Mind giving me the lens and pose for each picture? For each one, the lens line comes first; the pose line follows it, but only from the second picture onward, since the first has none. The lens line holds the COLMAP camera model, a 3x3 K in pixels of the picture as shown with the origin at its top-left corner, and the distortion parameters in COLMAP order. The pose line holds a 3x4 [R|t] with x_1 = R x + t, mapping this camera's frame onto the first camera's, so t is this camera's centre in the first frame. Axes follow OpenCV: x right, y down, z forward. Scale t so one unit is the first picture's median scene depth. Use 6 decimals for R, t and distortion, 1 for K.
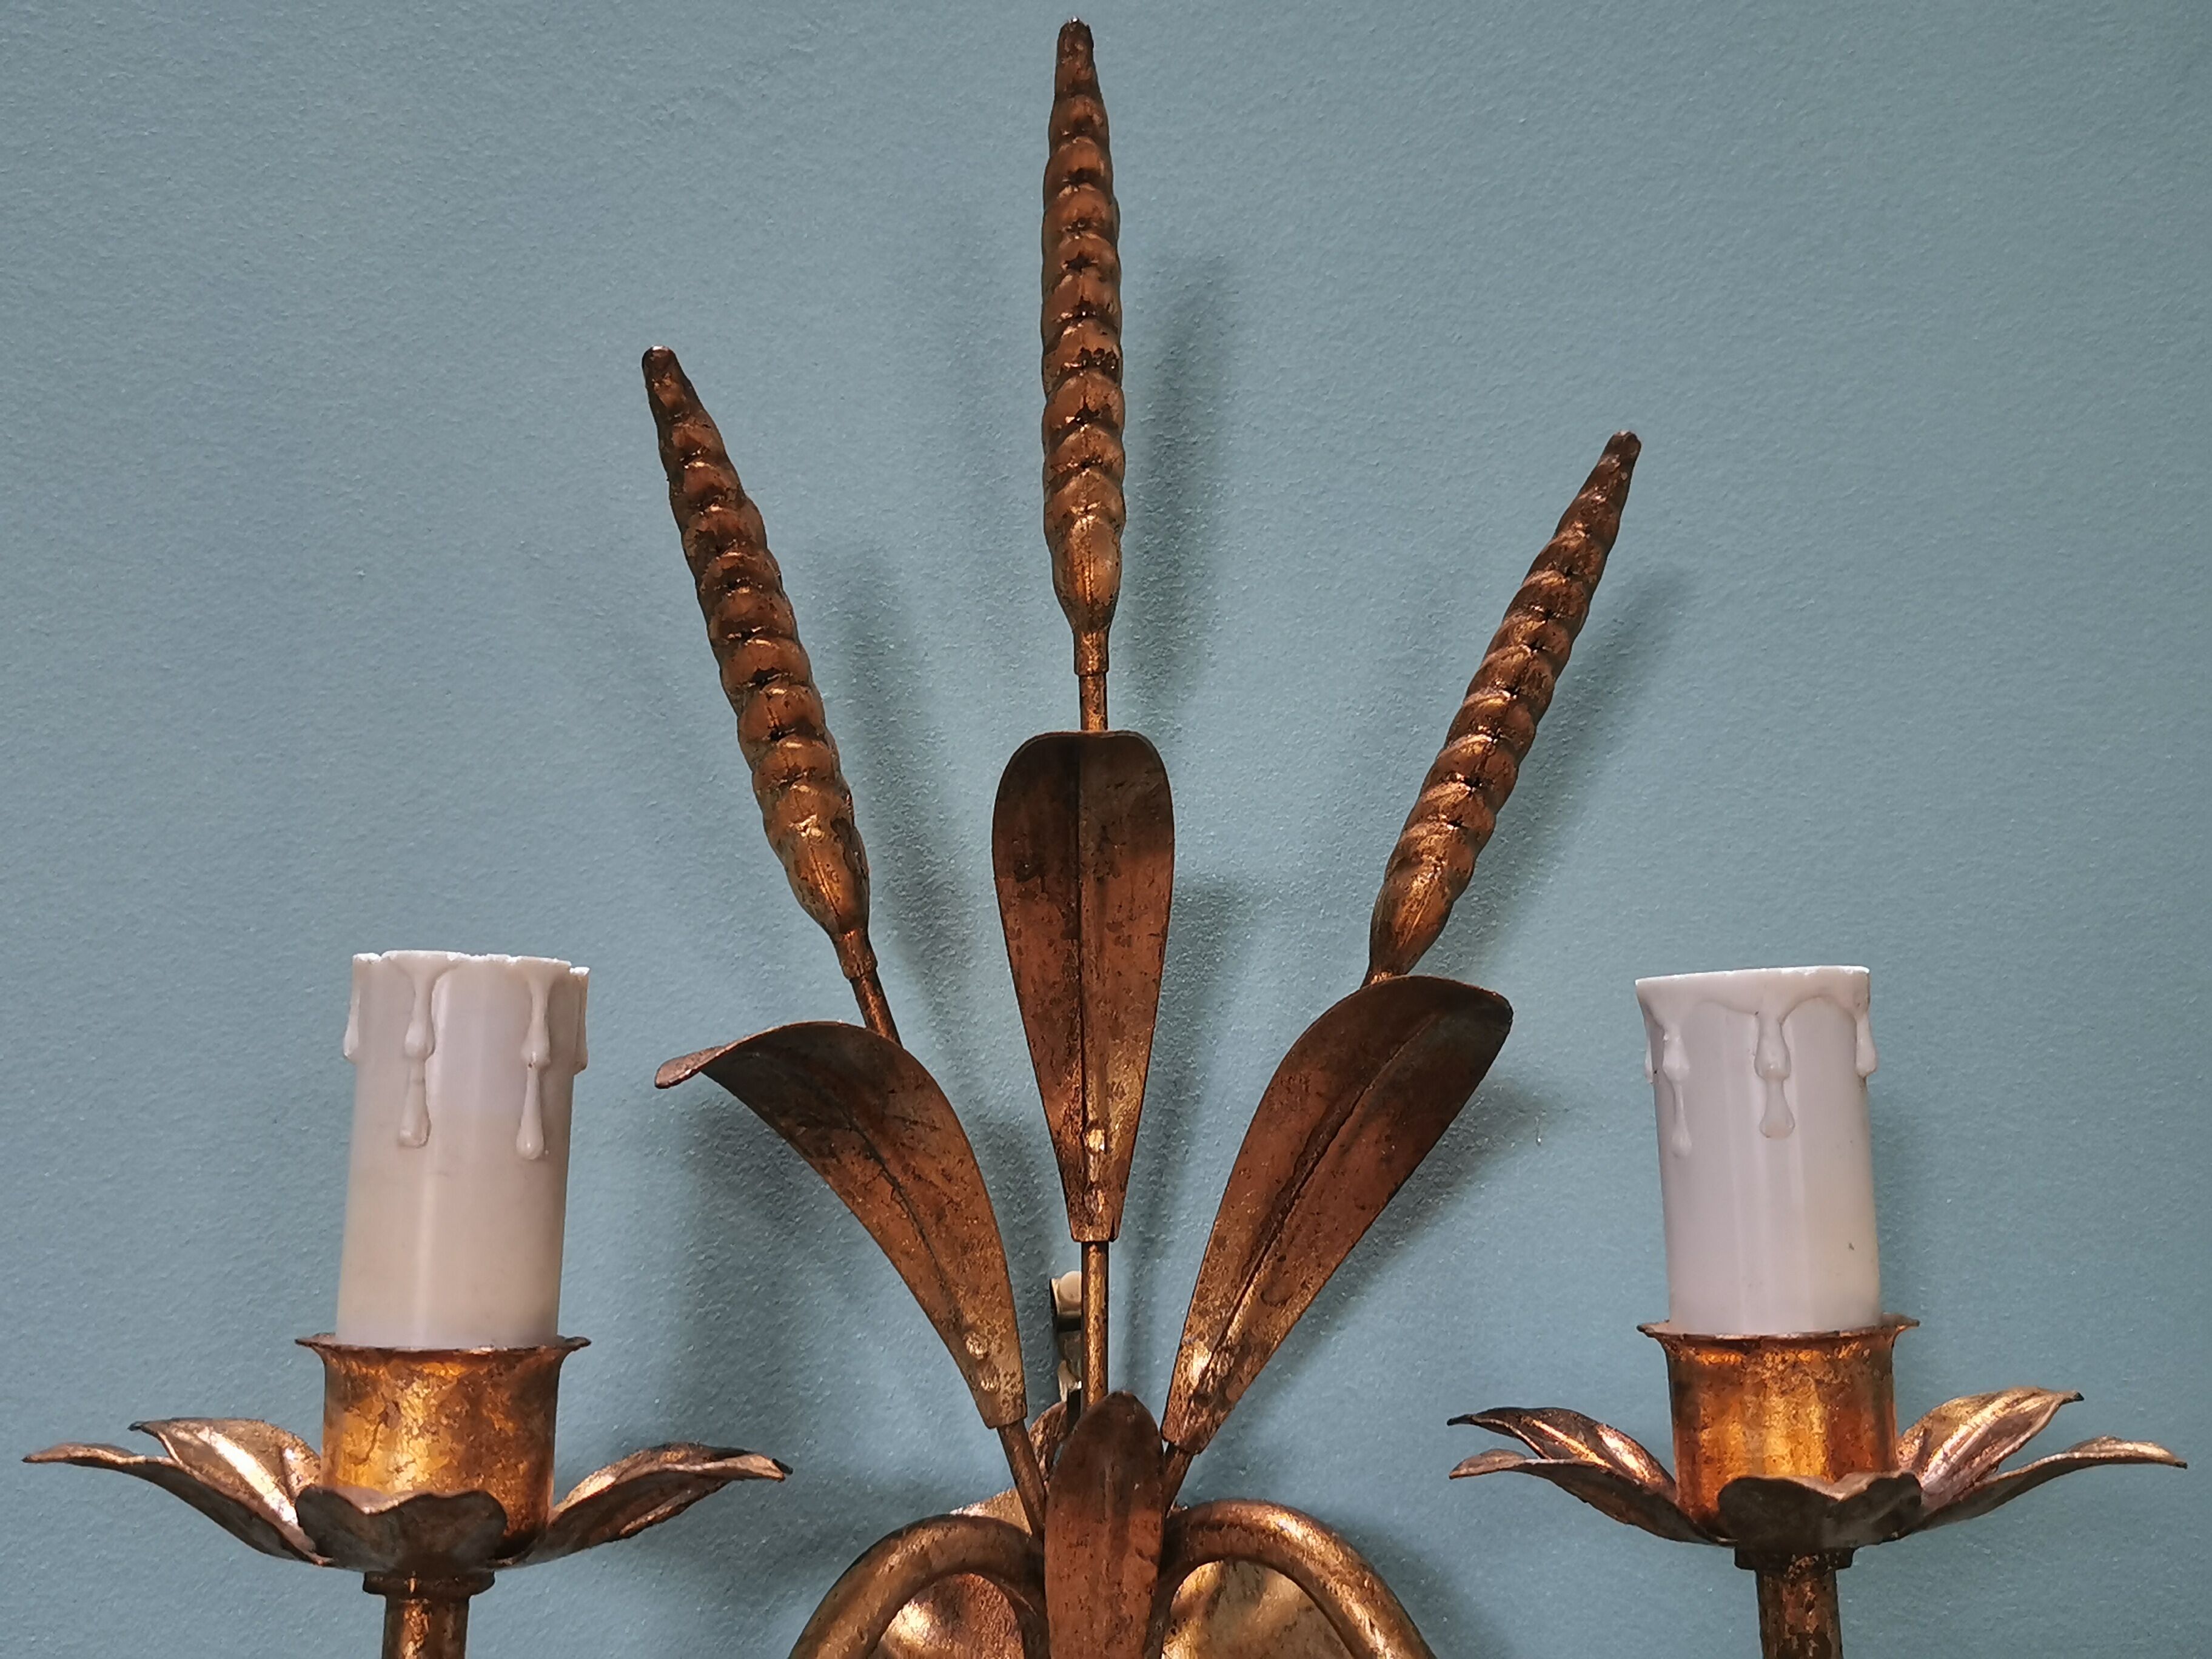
lens RADIAL K [[2674.4, 0, 1142.1], [0, 2674.4, 839.3], [0, 0, 1]] dist [0.007115, 0.039027]
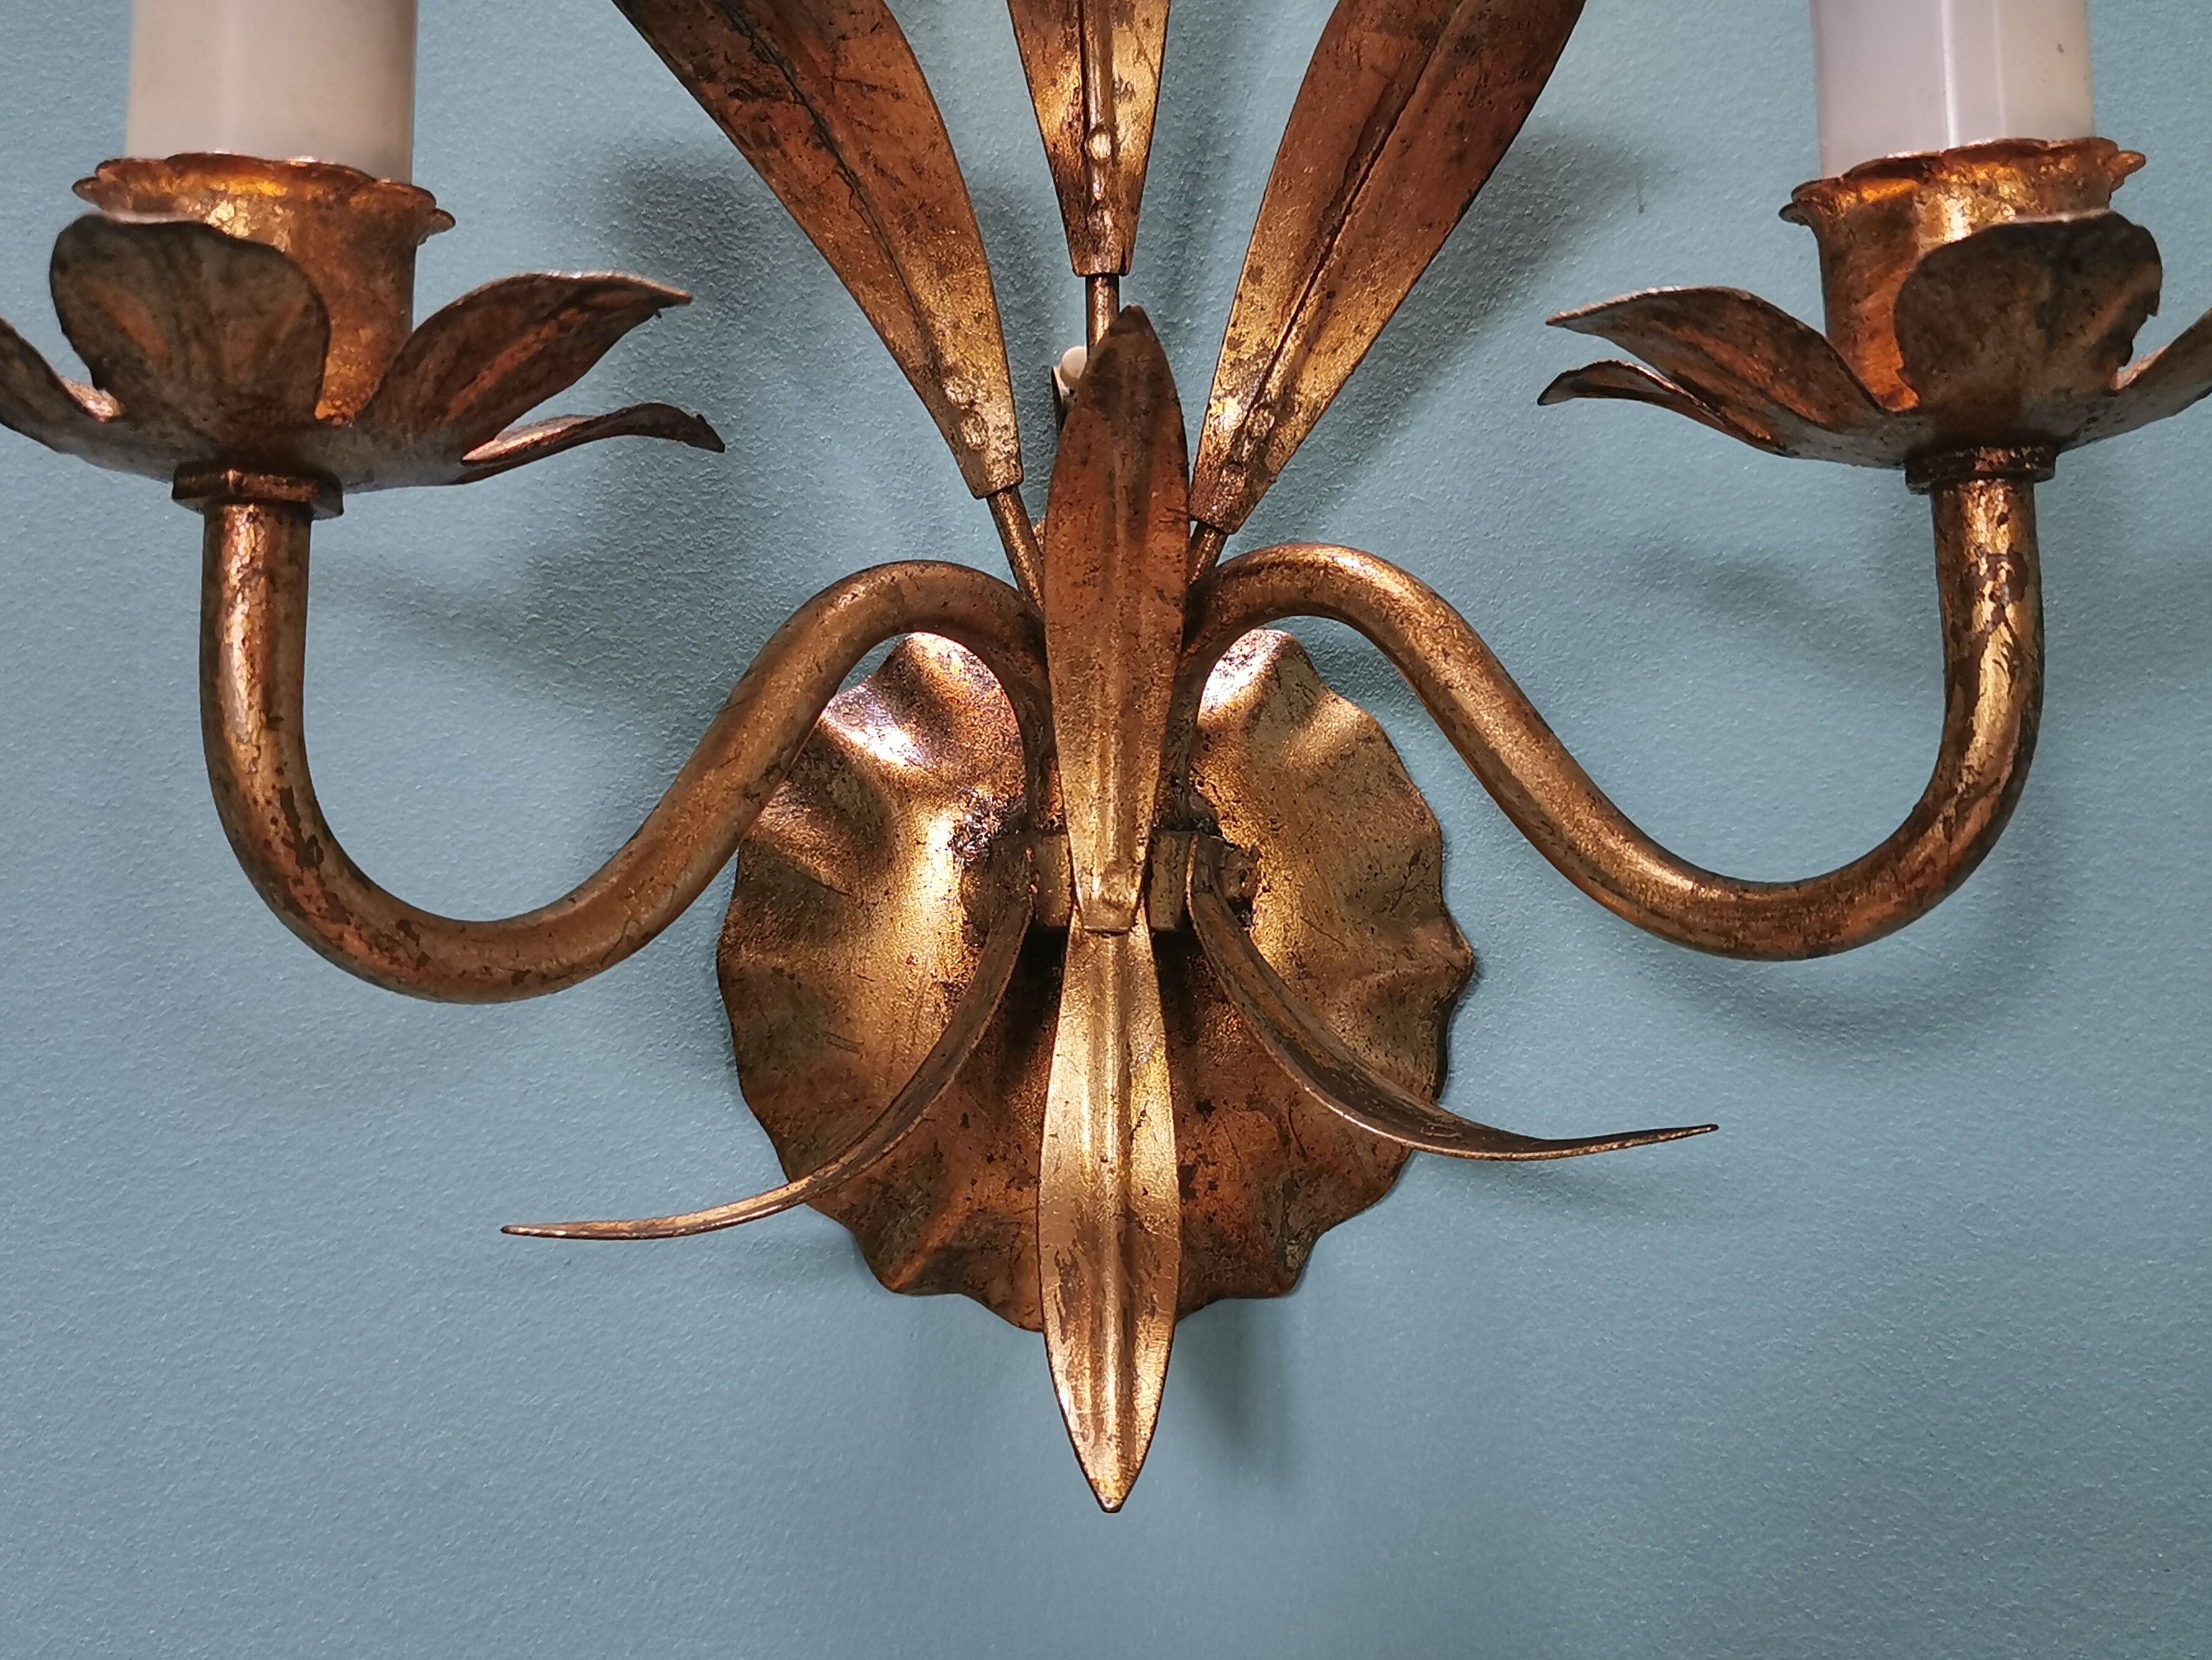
lens RADIAL K [[2754.7, 0, 1146.7], [0, 2754.7, 827.8], [0, 0, 1]] dist [0.012156, 0.009369]
pose [[0.999699, -0.017783, -0.016887, 0.007268], [0.019010, 0.996964, 0.075513, 0.255035], [0.015493, -0.075811, 0.997002, 0.146299]]
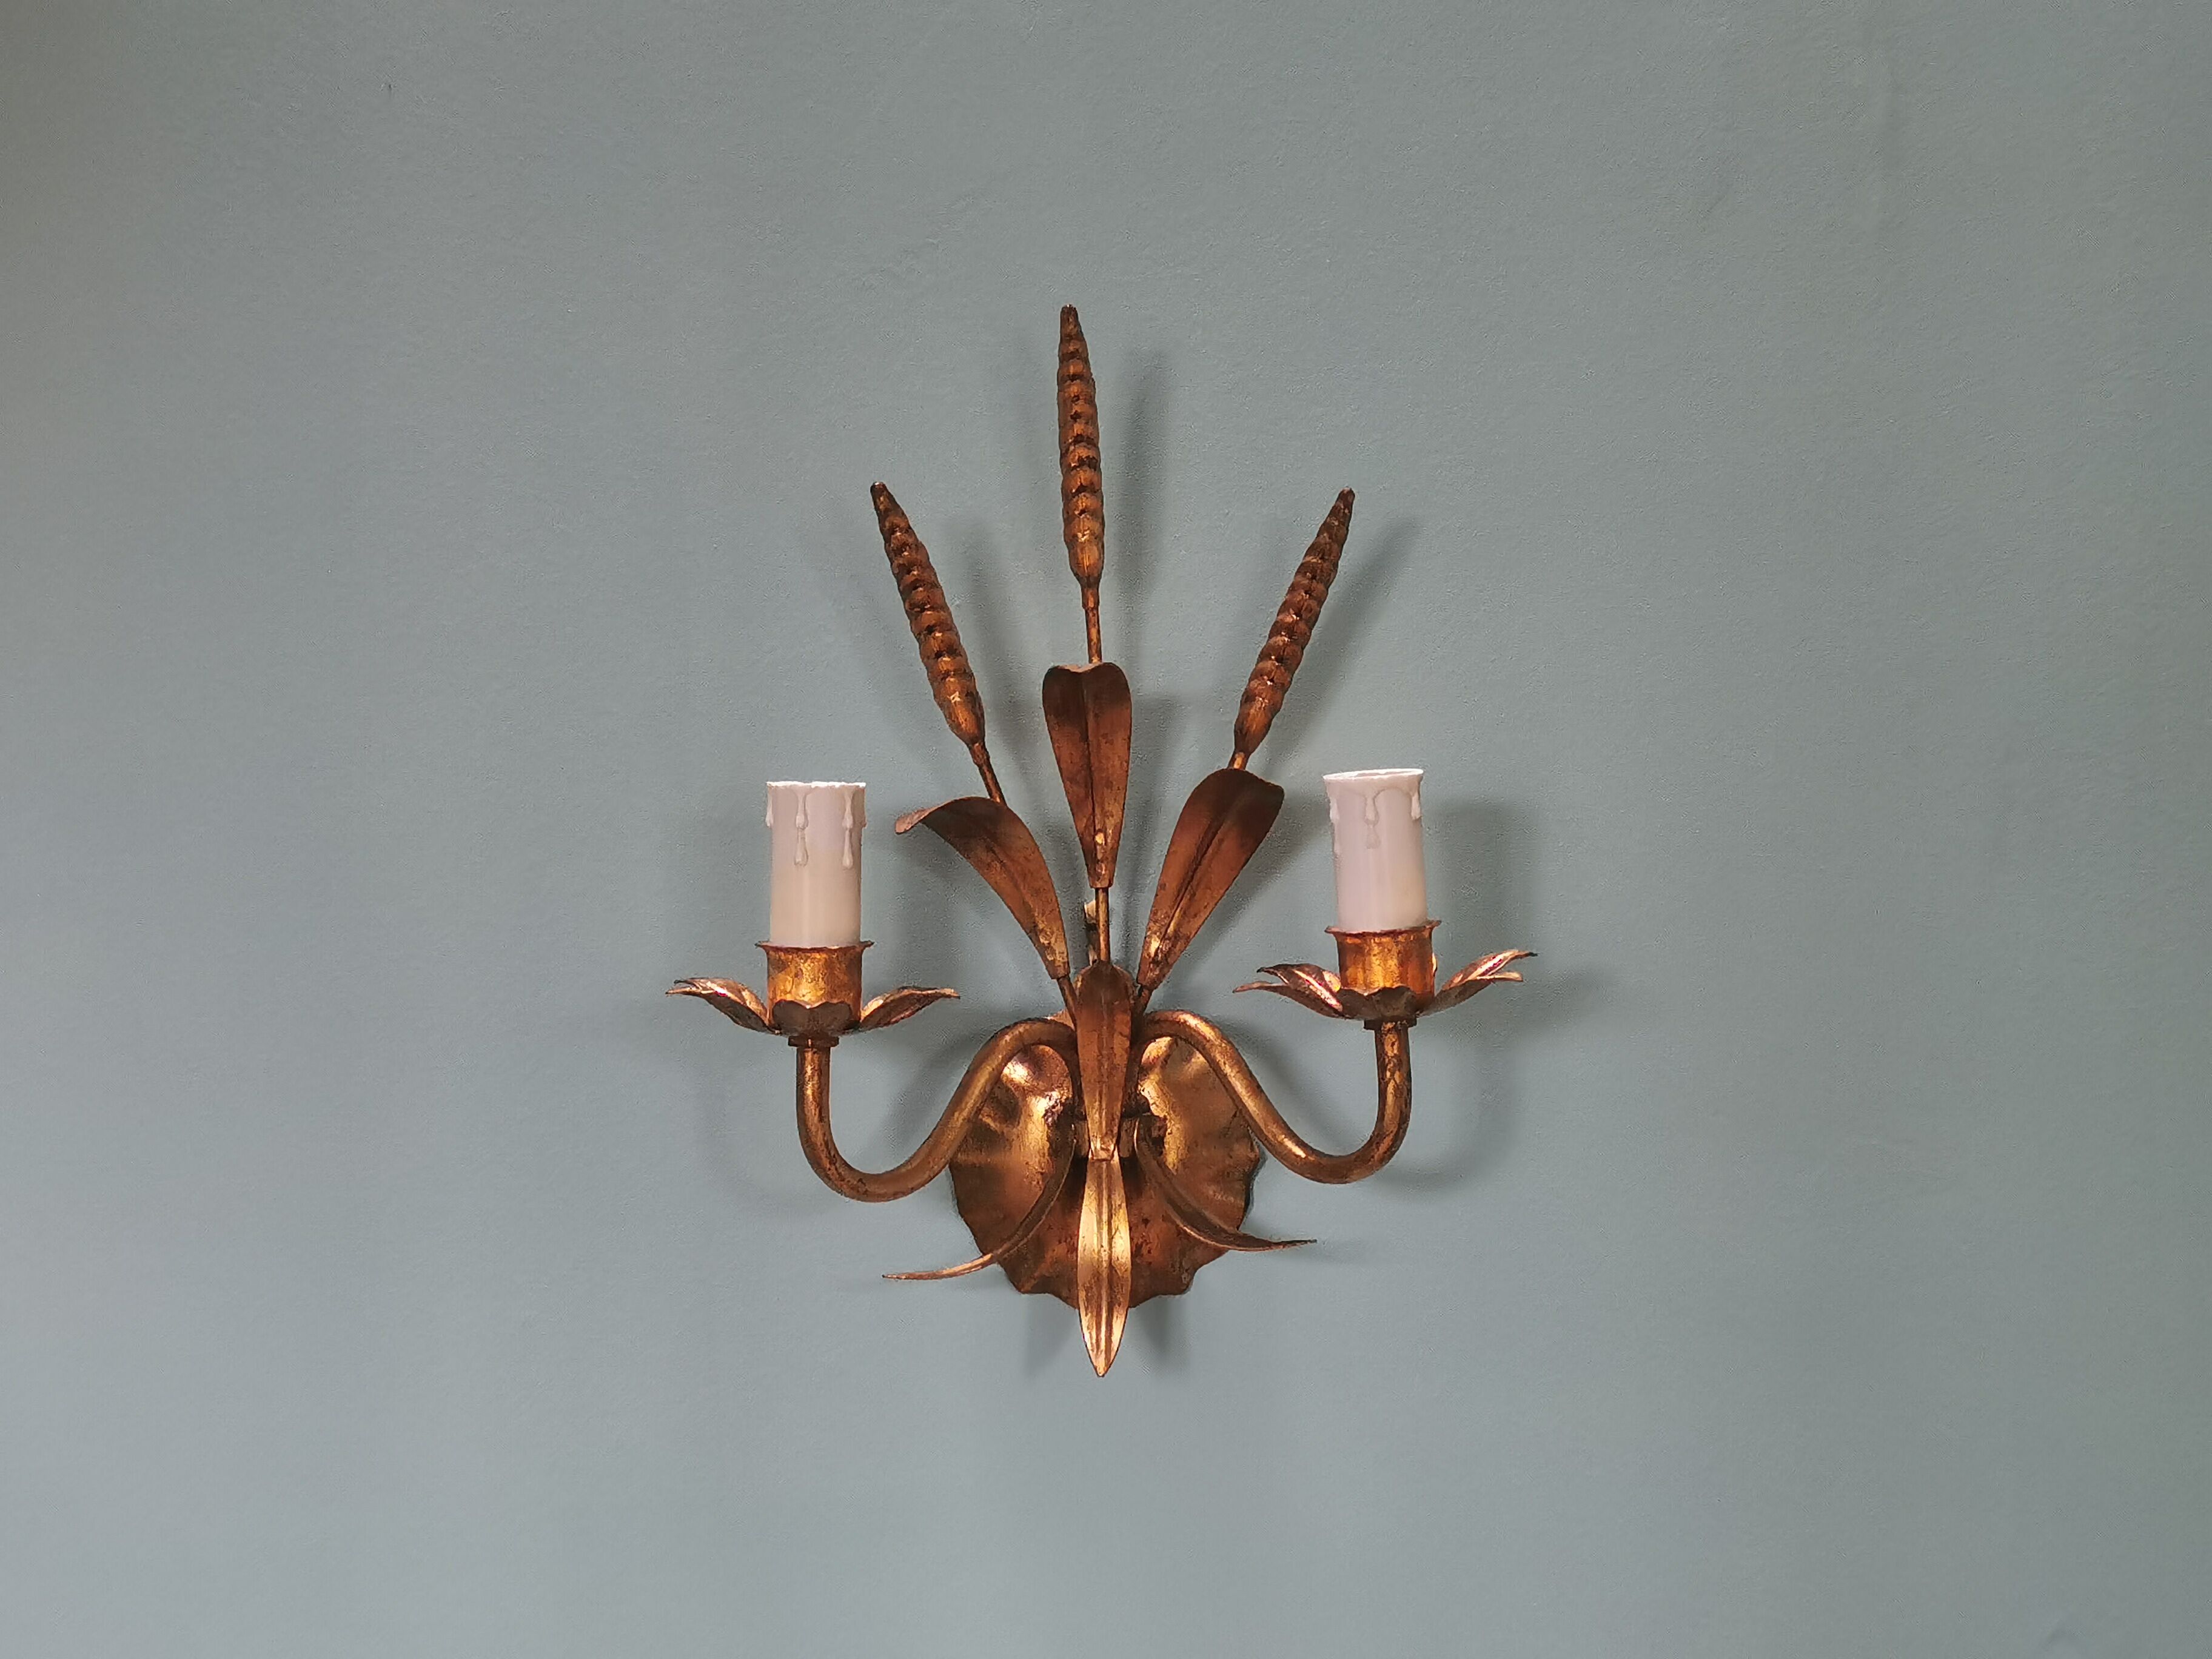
lens RADIAL K [[4591.2, 0, 1106.3], [0, 4591.2, 403.7], [0, 0, 1]] dist [-0.043755, -0.297614]
pose [[0.996755, -0.027080, -0.075800, 0.260289], [0.033182, 0.996208, 0.080429, -0.496158], [0.073335, -0.082683, 0.993874, -2.434878]]
